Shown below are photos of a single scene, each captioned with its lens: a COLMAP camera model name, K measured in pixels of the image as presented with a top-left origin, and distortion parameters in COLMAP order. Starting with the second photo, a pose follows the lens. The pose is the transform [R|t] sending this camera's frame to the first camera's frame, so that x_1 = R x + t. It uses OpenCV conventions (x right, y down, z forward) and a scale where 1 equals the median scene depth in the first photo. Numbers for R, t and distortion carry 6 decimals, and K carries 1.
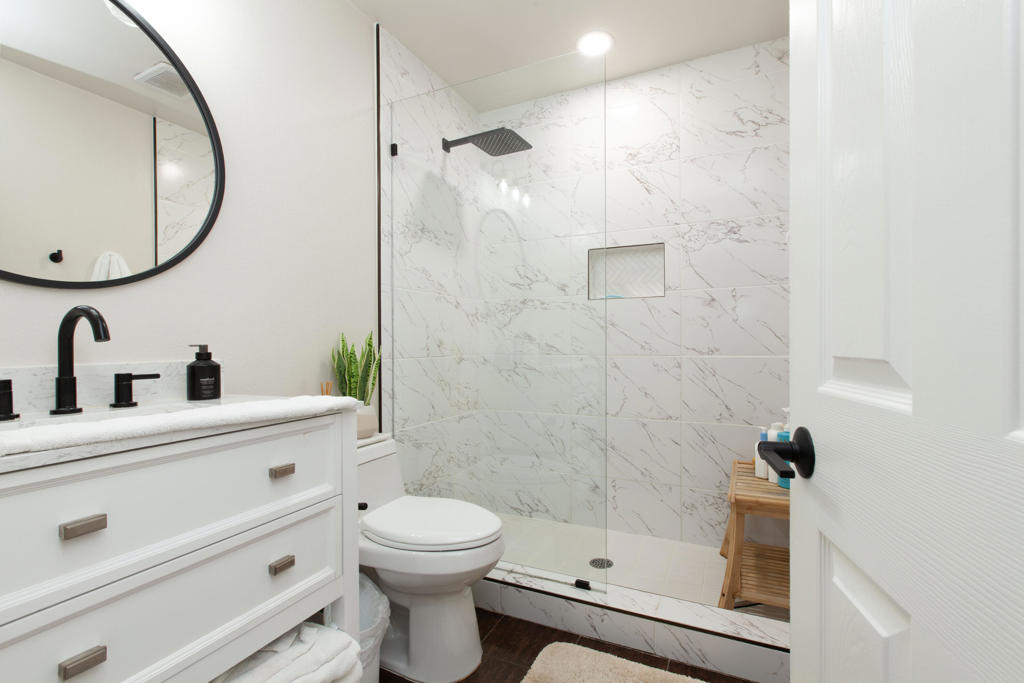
lens RADIAL K [[459.6, 0, 514.9], [0, 459.6, 339.5], [0, 0, 1]] dist [0.002061, -0.000524]
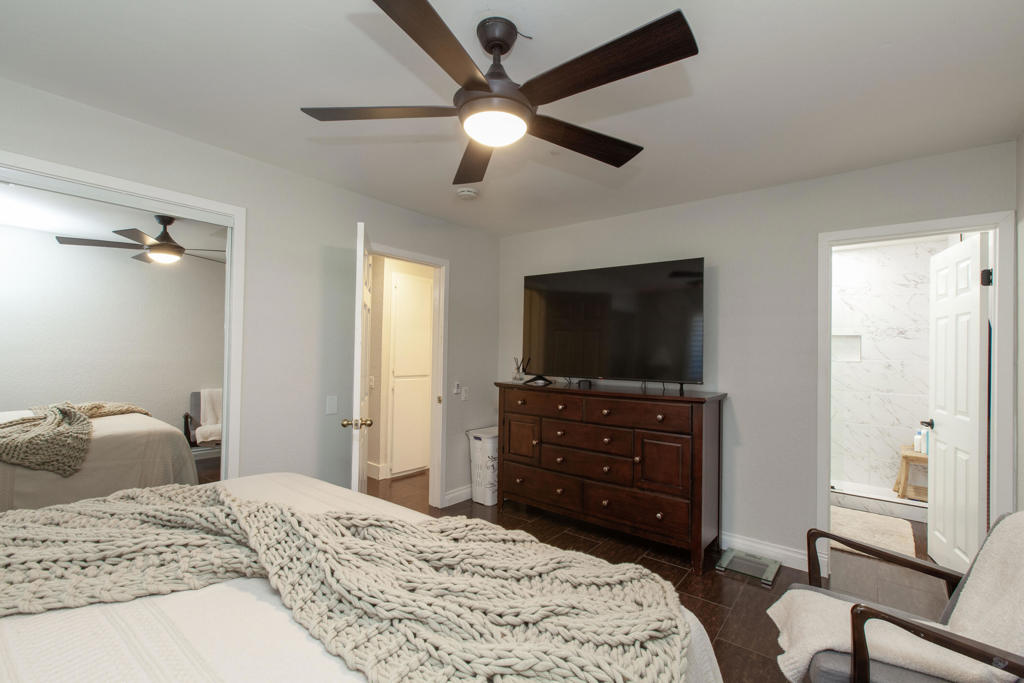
lens RADIAL K [[459.6, 0, 514.9], [0, 459.6, 339.5], [0, 0, 1]] dist [0.002061, -0.000524]
pose [[0.976760, 0.021805, -0.213224, -0.774247], [-0.025293, 0.999587, -0.013646, -0.136337], [0.212838, 0.018722, 0.976908, -1.372835]]
